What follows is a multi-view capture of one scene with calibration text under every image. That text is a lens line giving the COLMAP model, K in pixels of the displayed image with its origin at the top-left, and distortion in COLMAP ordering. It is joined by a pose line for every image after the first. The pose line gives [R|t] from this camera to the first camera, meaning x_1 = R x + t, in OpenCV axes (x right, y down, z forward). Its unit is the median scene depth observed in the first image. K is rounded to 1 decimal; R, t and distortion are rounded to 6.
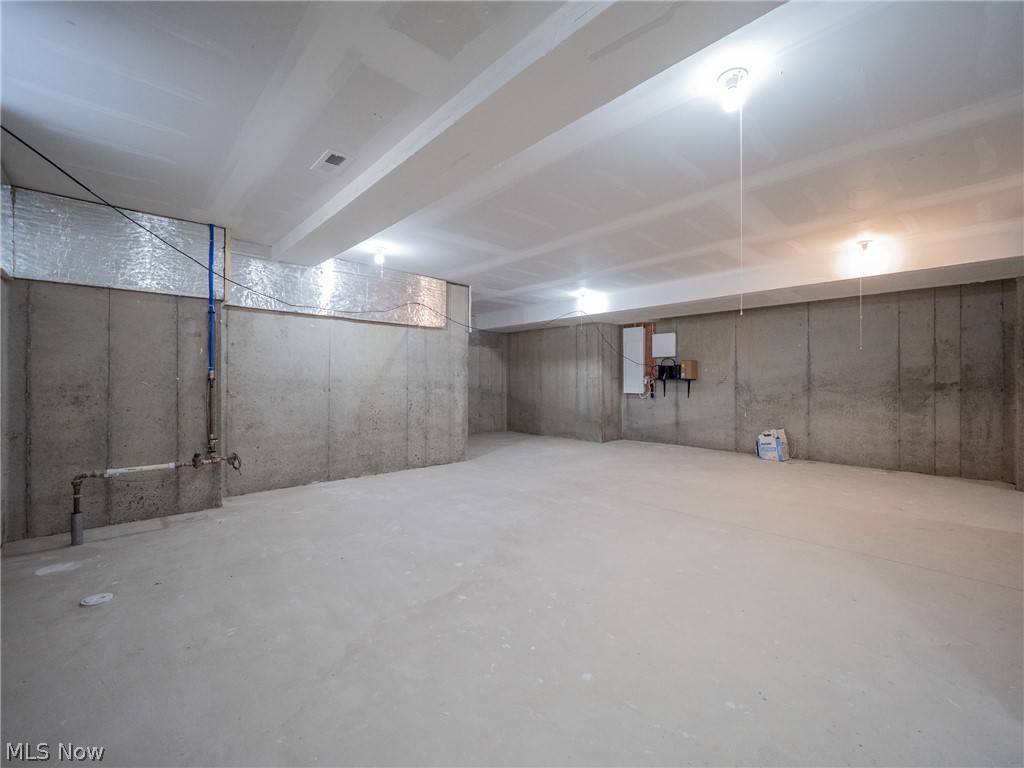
lens RADIAL K [[449.5, 0, 521.7], [0, 449.5, 378.6], [0, 0, 1]] dist [-0.002613, -0.000056]
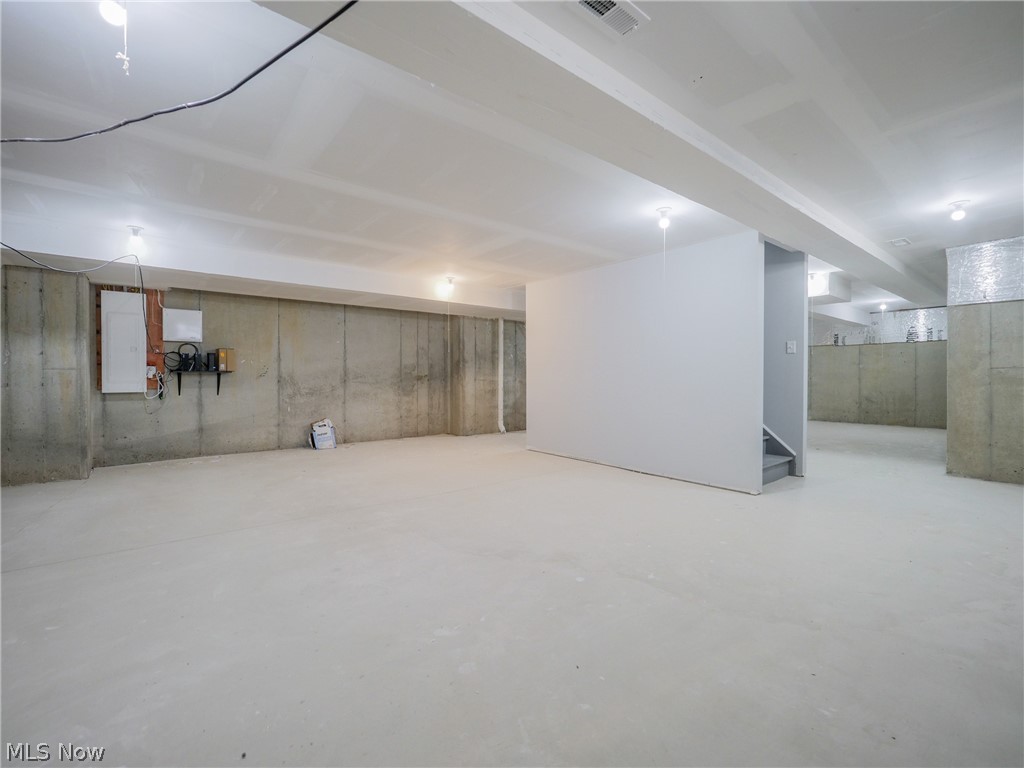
lens RADIAL K [[449.5, 0, 514.6], [0, 449.5, 383.1], [0, 0, 1]] dist [-0.002613, -0.000056]
pose [[0.053018, -0.018104, 0.998429, -0.442290], [-0.004042, 0.999824, 0.018344, 0.005304], [-0.998585, -0.005008, 0.052936, 0.469186]]
